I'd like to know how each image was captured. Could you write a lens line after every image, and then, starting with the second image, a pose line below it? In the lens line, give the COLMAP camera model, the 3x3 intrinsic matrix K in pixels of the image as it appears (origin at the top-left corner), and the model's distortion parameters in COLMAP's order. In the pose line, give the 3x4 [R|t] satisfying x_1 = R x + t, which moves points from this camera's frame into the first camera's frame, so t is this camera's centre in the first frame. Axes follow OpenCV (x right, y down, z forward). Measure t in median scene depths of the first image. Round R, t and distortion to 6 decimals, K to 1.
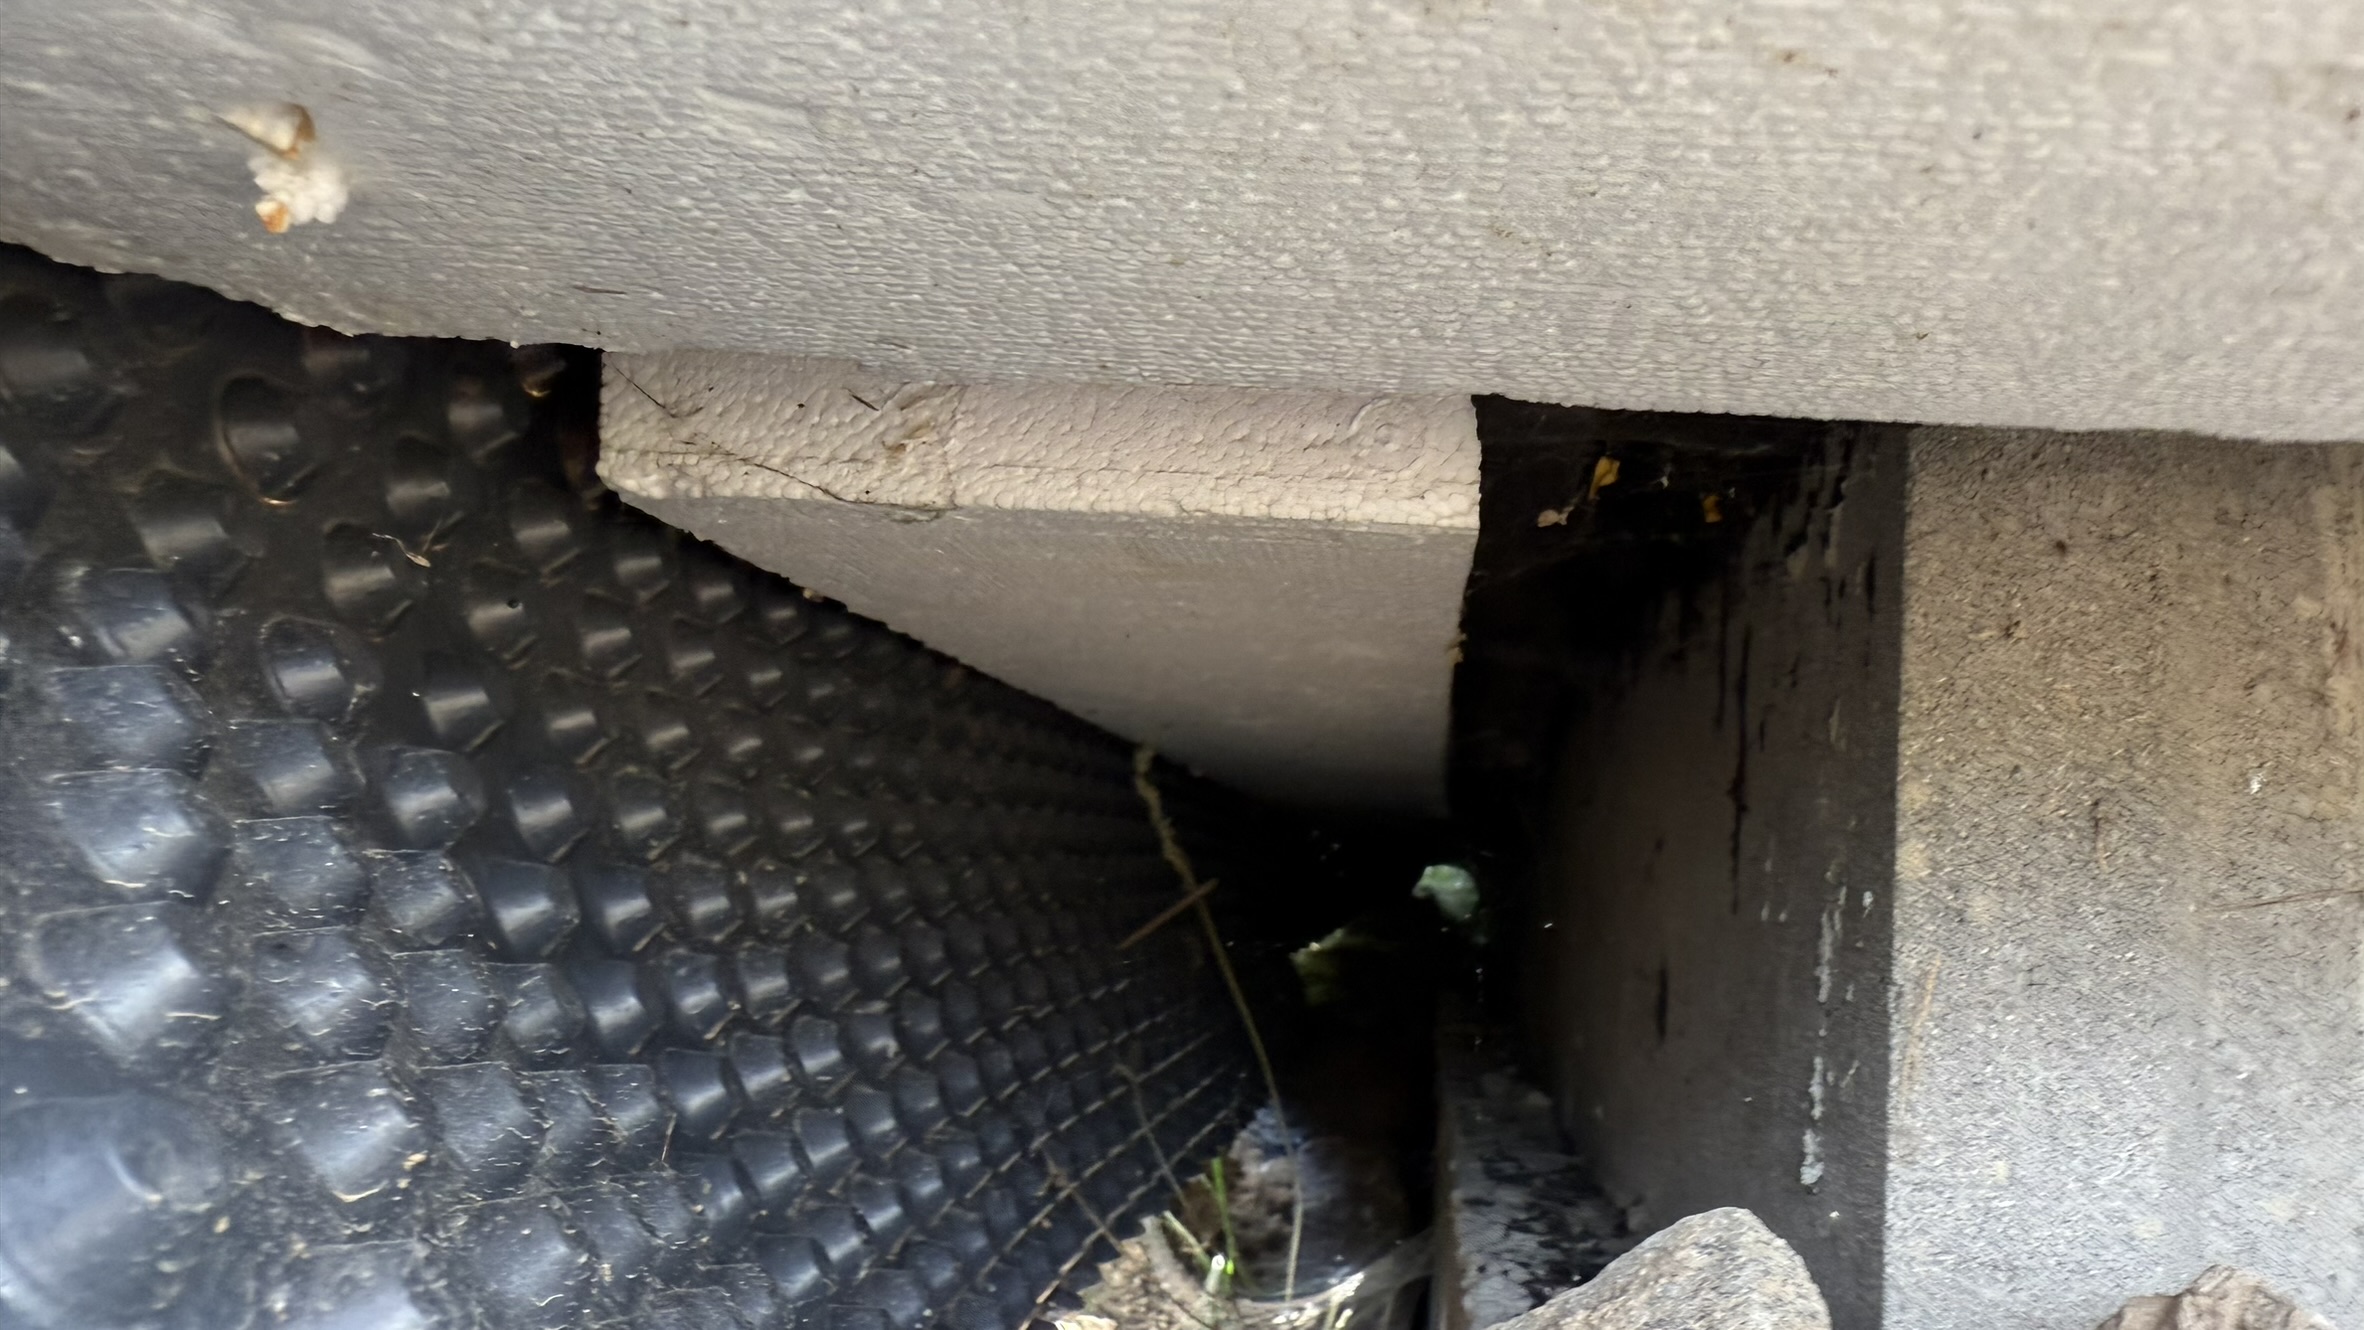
lens RADIAL K [[1989.0, 0, 1182.0], [0, 1989.0, 665.0], [0, 0, 1]] dist [0.032488, -0.001259]
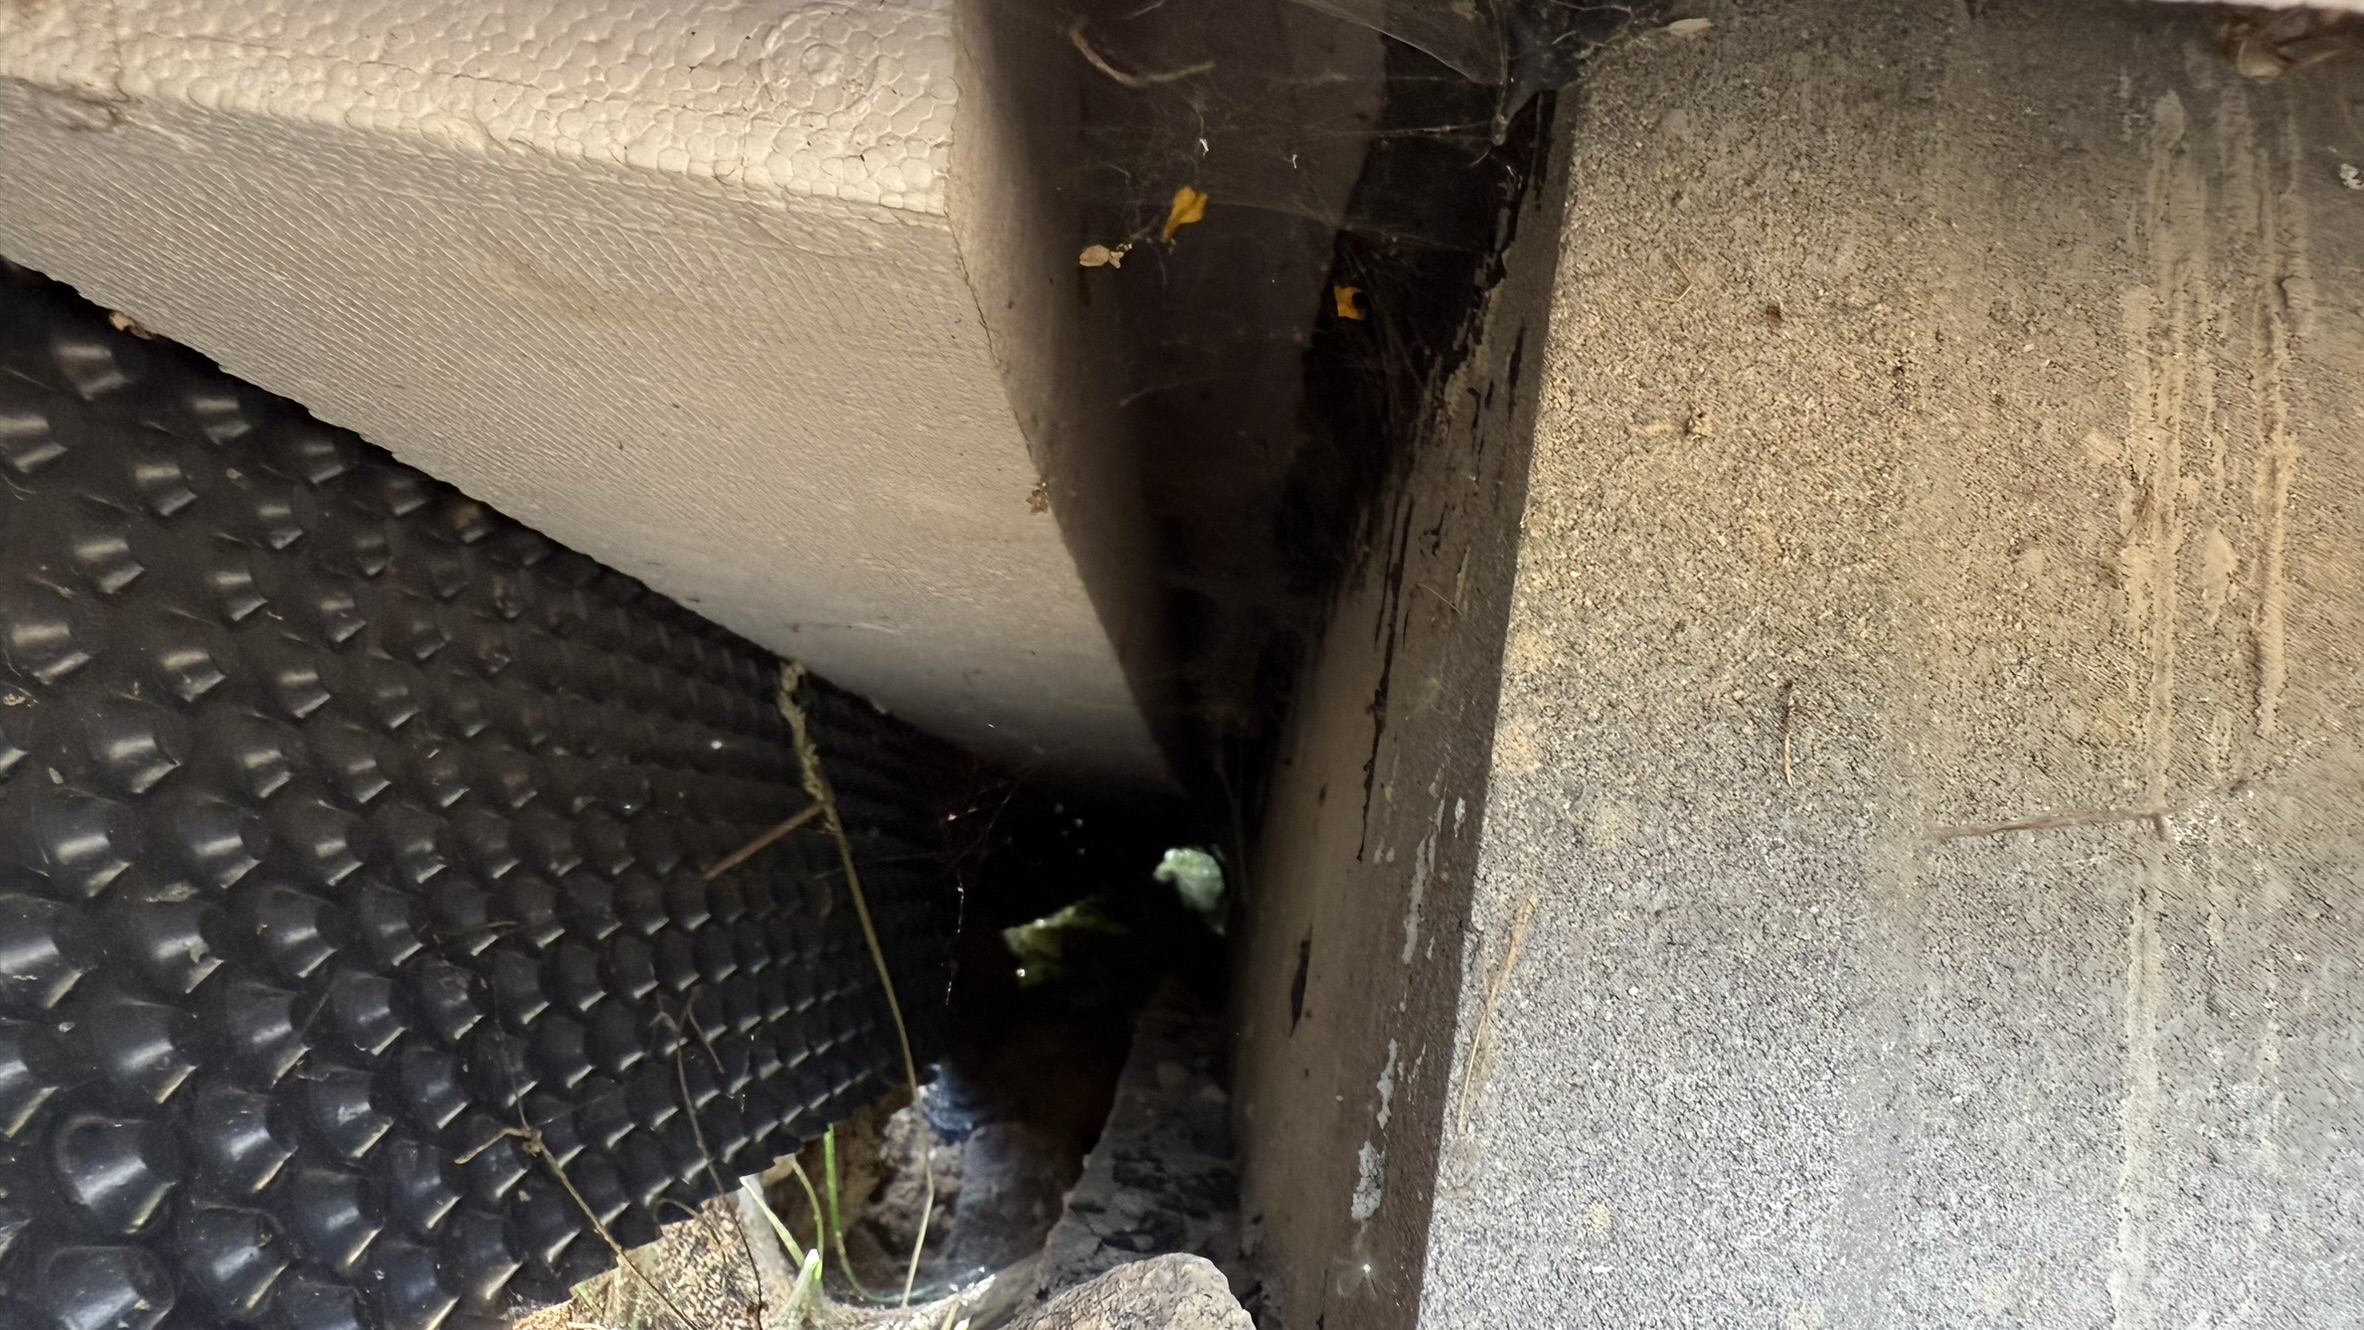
lens RADIAL K [[1989.0, 0, 1182.0], [0, 1989.0, 665.0], [0, 0, 1]] dist [0.032488, -0.001259]
pose [[0.991627, 0.083528, 0.098487, 0.180171], [-0.084068, 0.996459, 0.001340, 0.075858], [-0.098026, -0.009608, 0.995137, 0.337339]]
